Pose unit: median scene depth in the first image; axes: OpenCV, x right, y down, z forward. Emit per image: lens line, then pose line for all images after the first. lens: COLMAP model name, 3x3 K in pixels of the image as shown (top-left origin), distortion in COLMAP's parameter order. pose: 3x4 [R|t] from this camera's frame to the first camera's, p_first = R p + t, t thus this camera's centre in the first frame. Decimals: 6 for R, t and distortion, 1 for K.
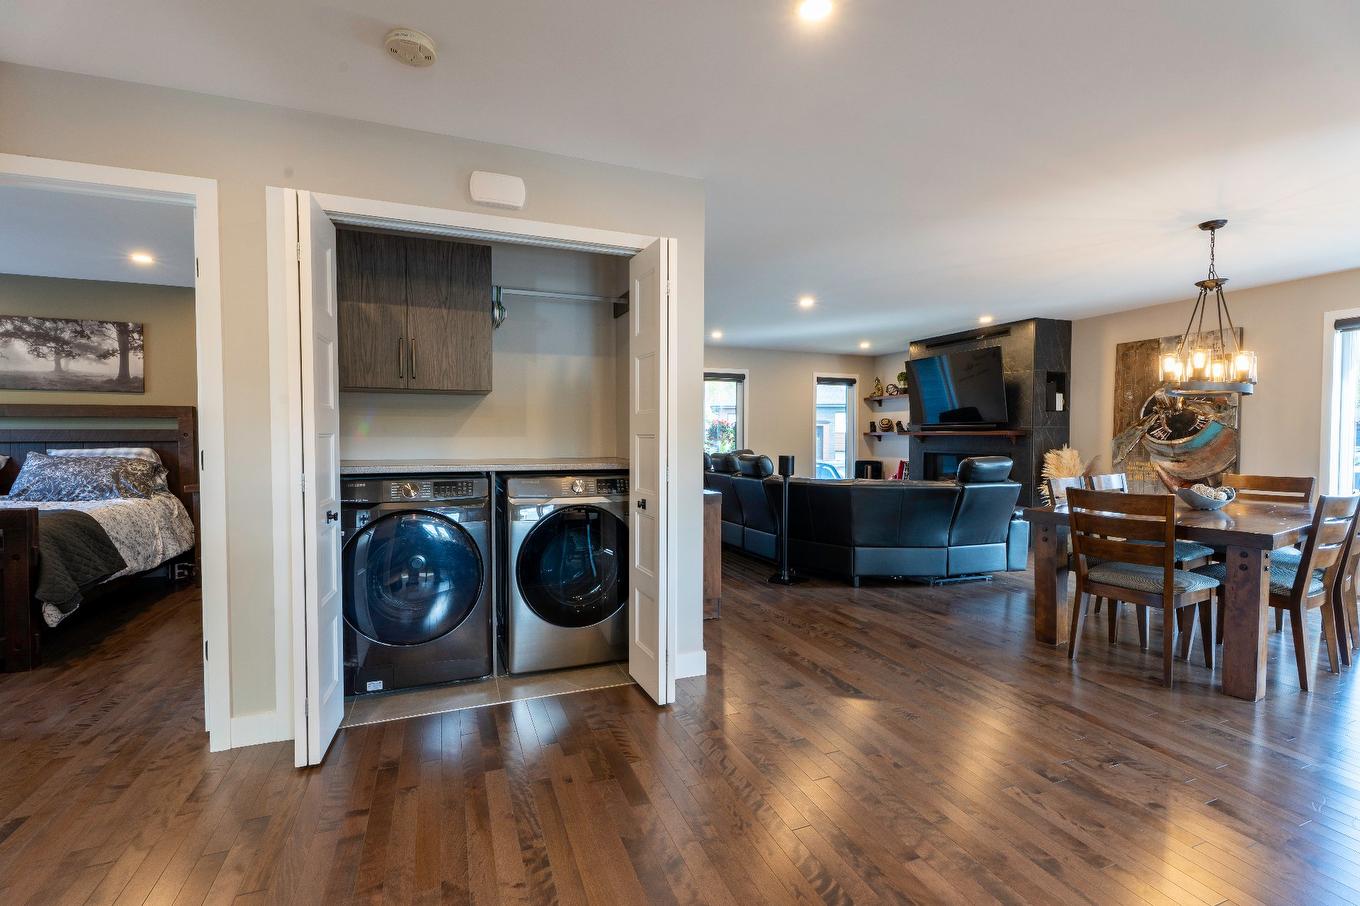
lens RADIAL K [[603.4, 0, 680.0], [0, 603.4, 453.0], [0, 0, 1]] dist [0.001897, 0.000201]
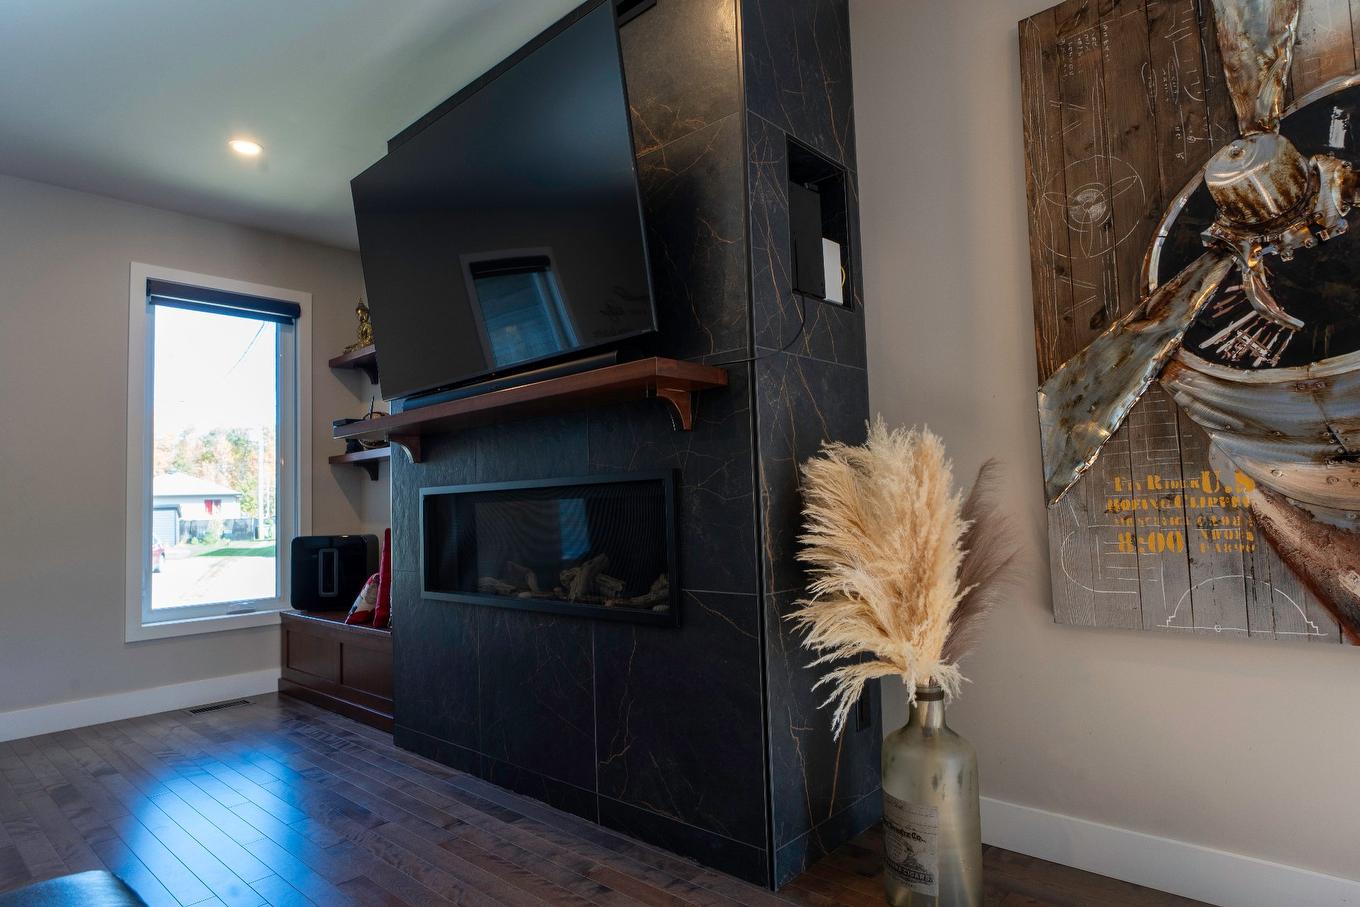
lens RADIAL K [[779.2, 0, 680.0], [0, 779.2, 453.5], [0, 0, 1]] dist [-0.067195, 0.050243]
pose [[0.895426, -0.006502, 0.445164, 0.477855], [0.050118, 0.995010, -0.086276, 0.023344], [-0.442381, 0.099565, 0.891283, 0.842006]]
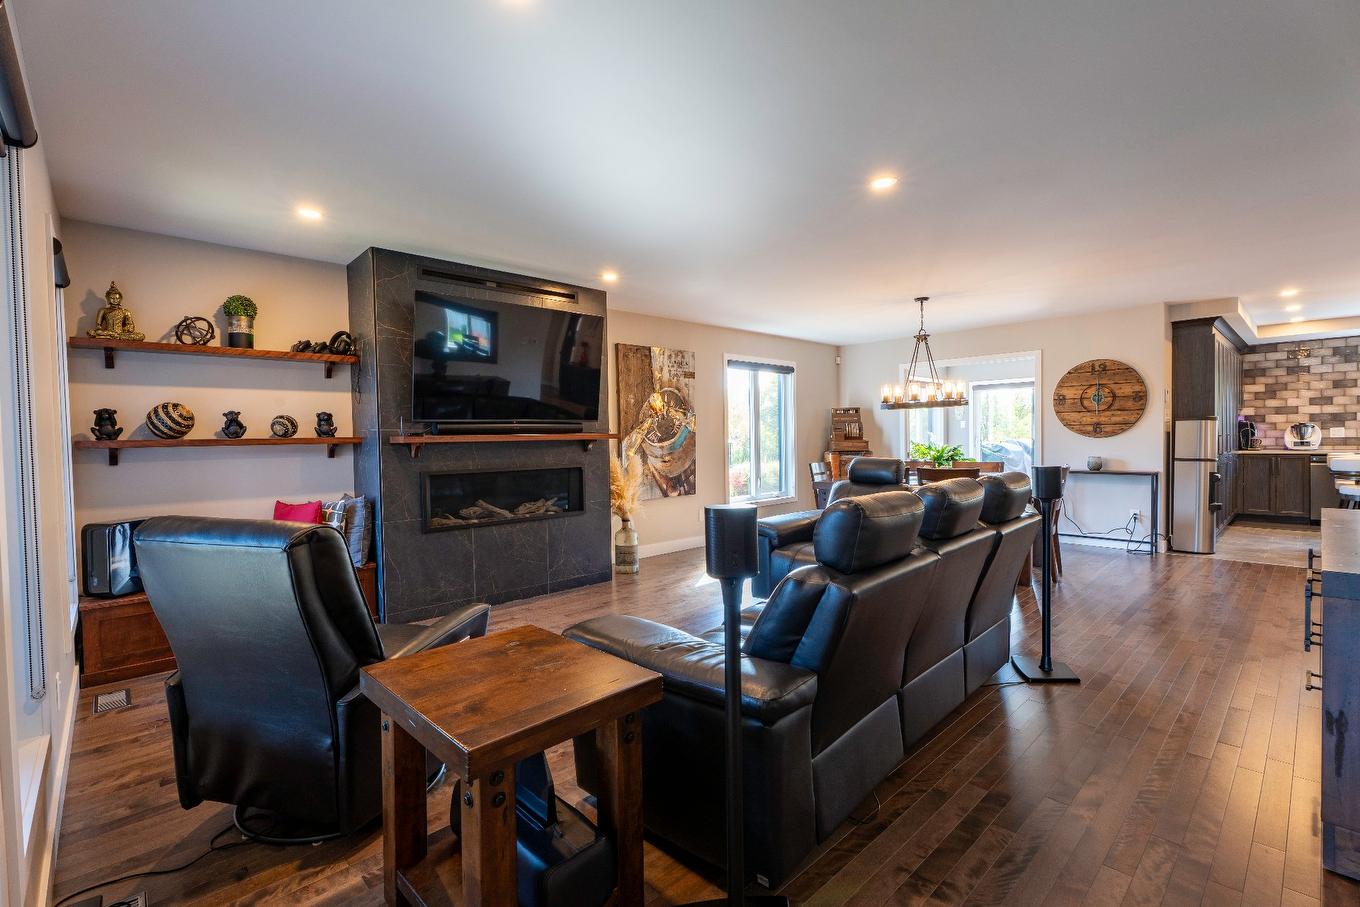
lens RADIAL K [[606.9, 0, 680.0], [0, 606.9, 453.5], [0, 0, 1]] dist [-0.000740, -0.000330]
pose [[-0.371587, -0.022491, 0.928126, -0.219797], [0.043612, 0.998180, 0.041649, -0.044901], [-0.927373, 0.055954, -0.369930, 1.351484]]
